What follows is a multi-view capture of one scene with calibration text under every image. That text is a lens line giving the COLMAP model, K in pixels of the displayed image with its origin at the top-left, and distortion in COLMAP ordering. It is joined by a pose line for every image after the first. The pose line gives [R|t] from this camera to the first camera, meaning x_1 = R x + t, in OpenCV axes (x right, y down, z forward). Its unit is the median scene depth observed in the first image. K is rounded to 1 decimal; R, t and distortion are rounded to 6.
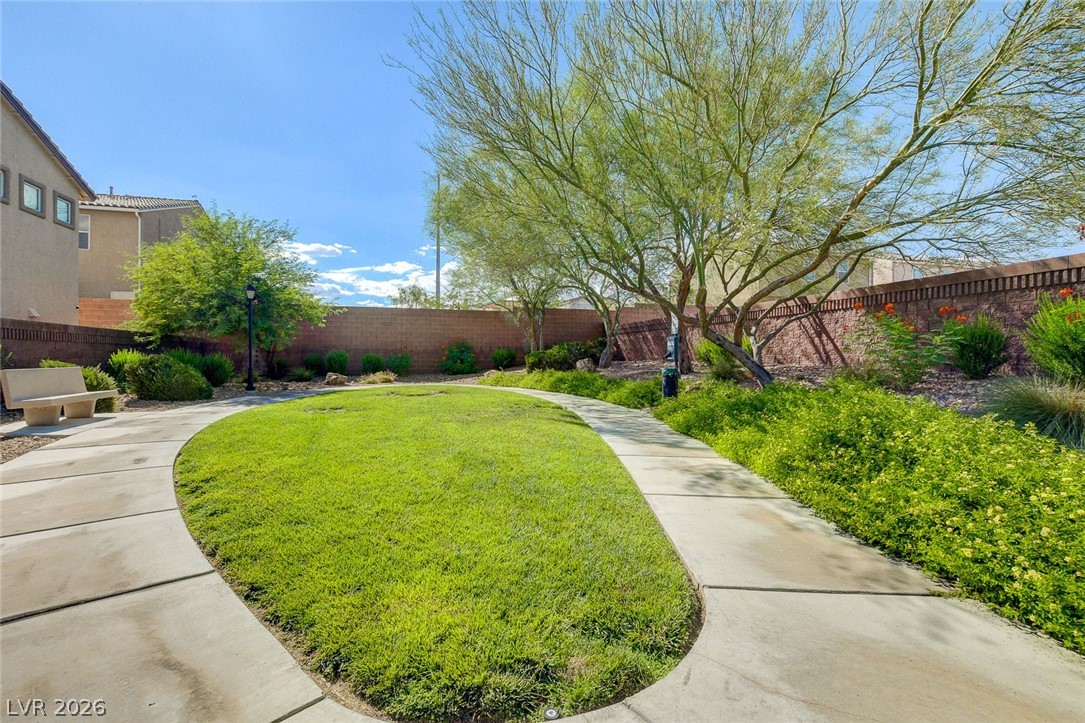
lens RADIAL K [[496.5, 0, 540.7], [0, 496.5, 361.1], [0, 0, 1]] dist [-0.003346, -0.000485]
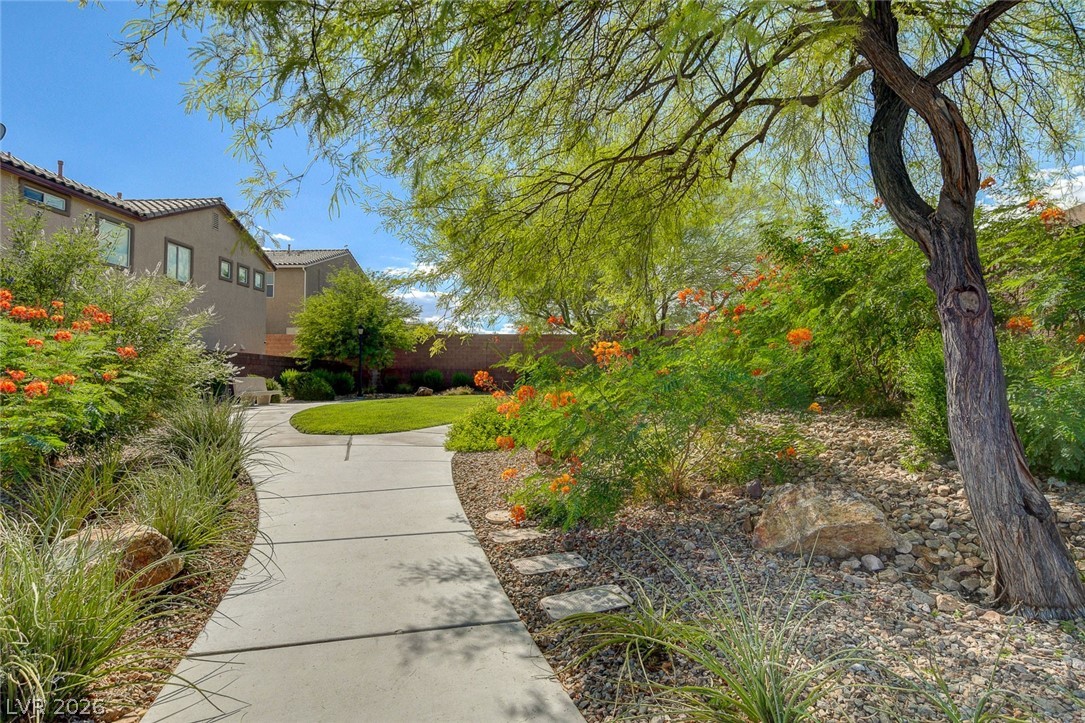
lens RADIAL K [[587.5, 0, 543.8], [0, 587.5, 362.9], [0, 0, 1]] dist [0.002051, 0.000147]
pose [[0.951580, -0.012538, -0.307147, 0.451042], [0.000594, 0.999241, -0.038952, 0.026426], [0.307402, 0.036883, 0.950865, -0.471349]]
